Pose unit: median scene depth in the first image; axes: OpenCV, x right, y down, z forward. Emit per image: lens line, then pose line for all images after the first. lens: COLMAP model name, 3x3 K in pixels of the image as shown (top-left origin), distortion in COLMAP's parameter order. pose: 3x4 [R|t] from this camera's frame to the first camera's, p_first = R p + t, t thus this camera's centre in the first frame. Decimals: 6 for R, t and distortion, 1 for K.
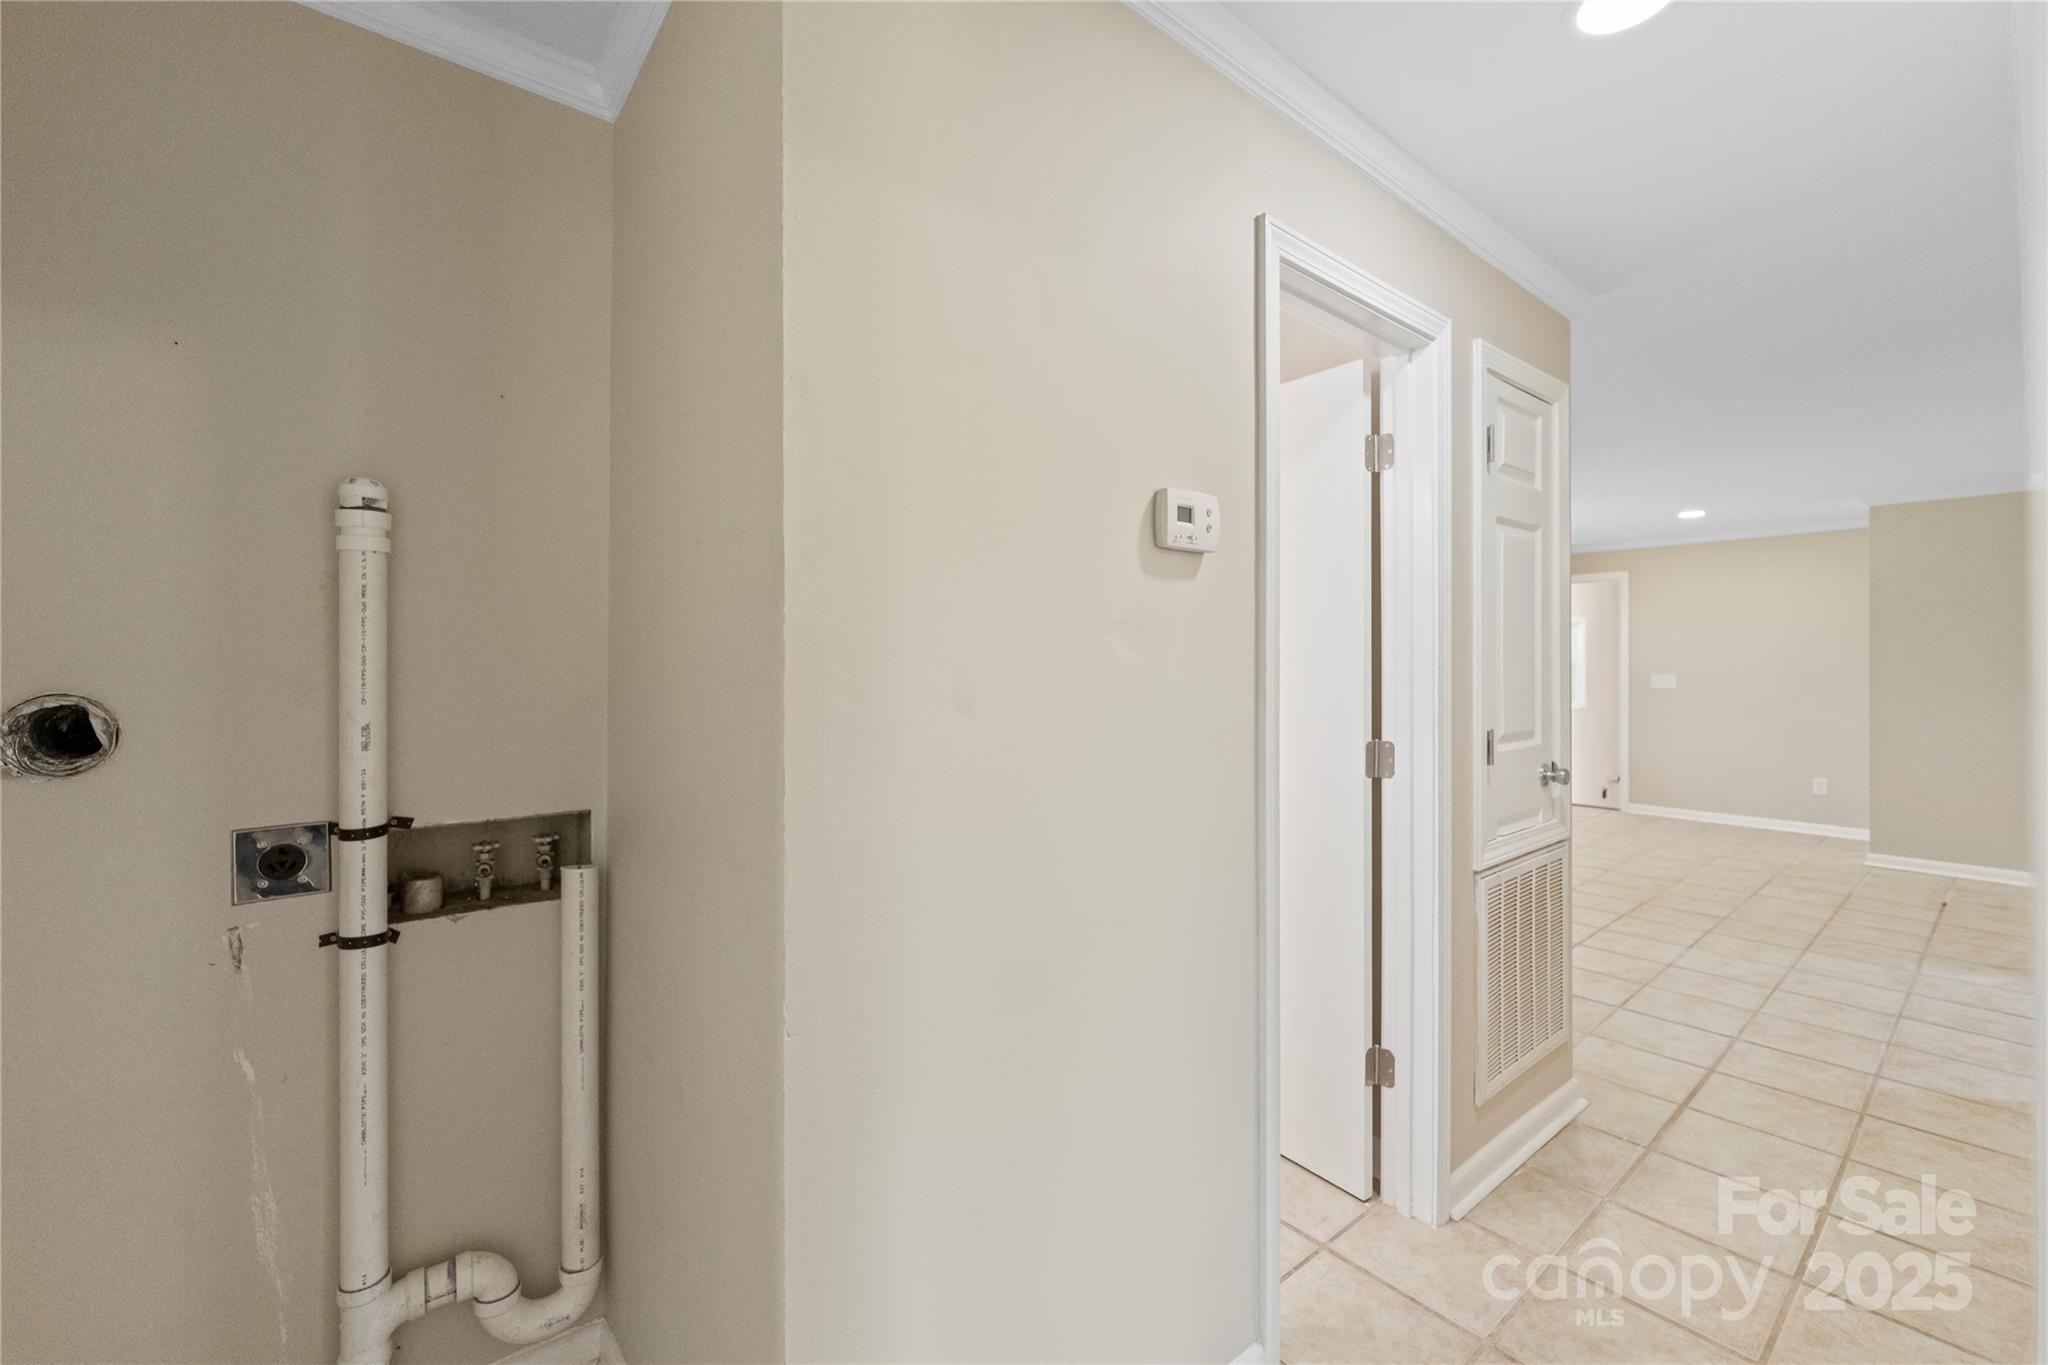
lens RADIAL K [[828.2, 0, 1021.9], [0, 828.2, 662.9], [0, 0, 1]] dist [0.003838, 0.000061]
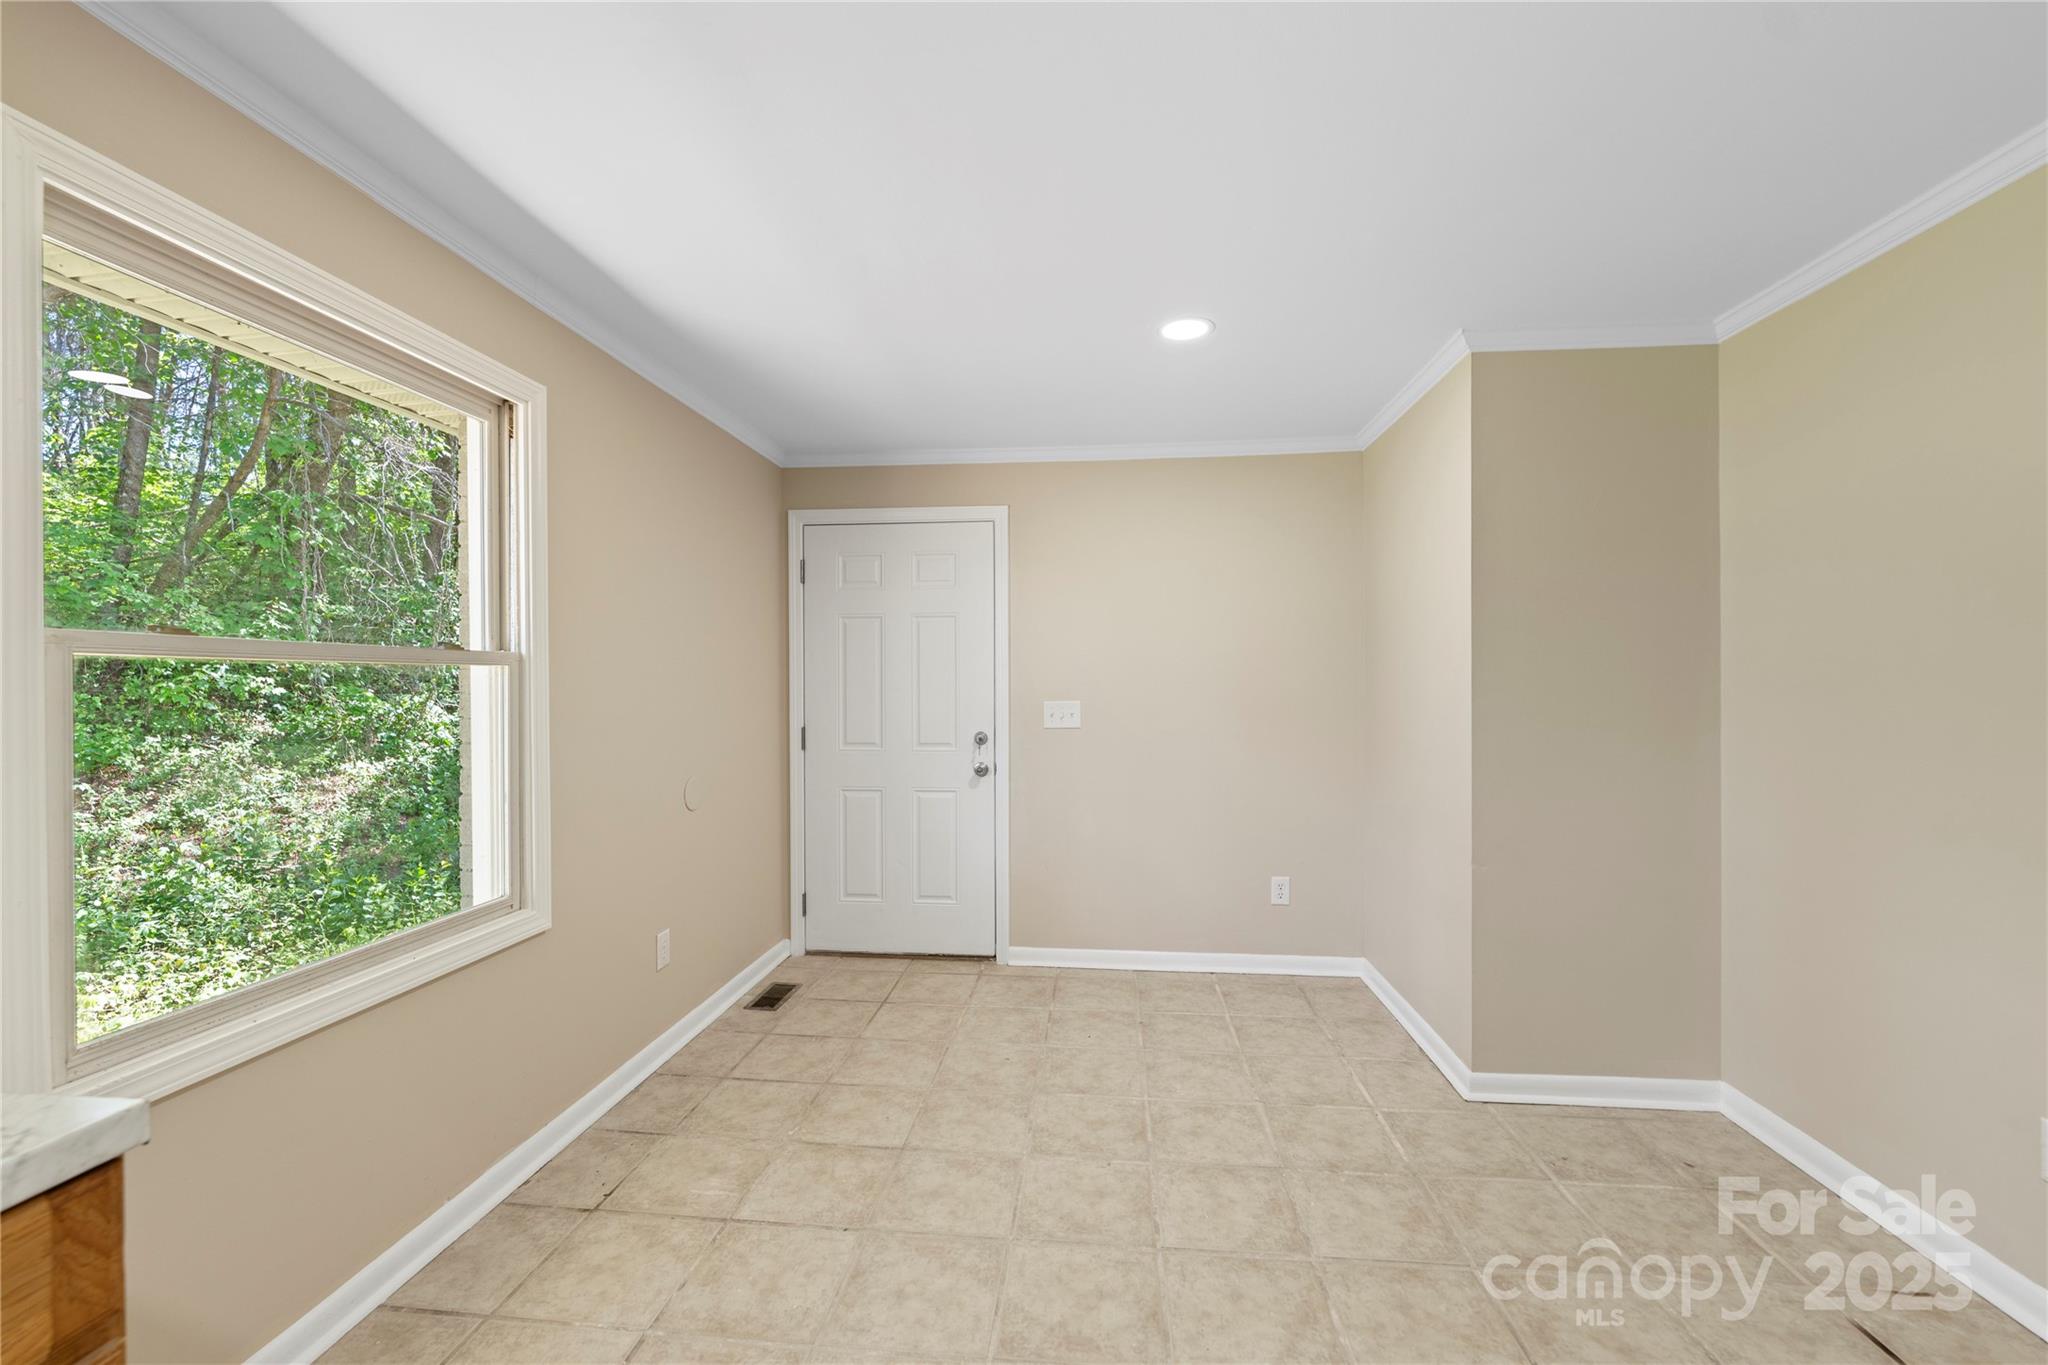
lens RADIAL K [[828.2, 0, 1022.5], [0, 828.2, 681.4], [0, 0, 1]] dist [0.003838, 0.000061]
pose [[0.703400, -0.004442, 0.710780, 0.420049], [0.007124, 0.999974, -0.000800, 0.001138], [-0.710758, 0.005627, 0.703414, 0.716943]]
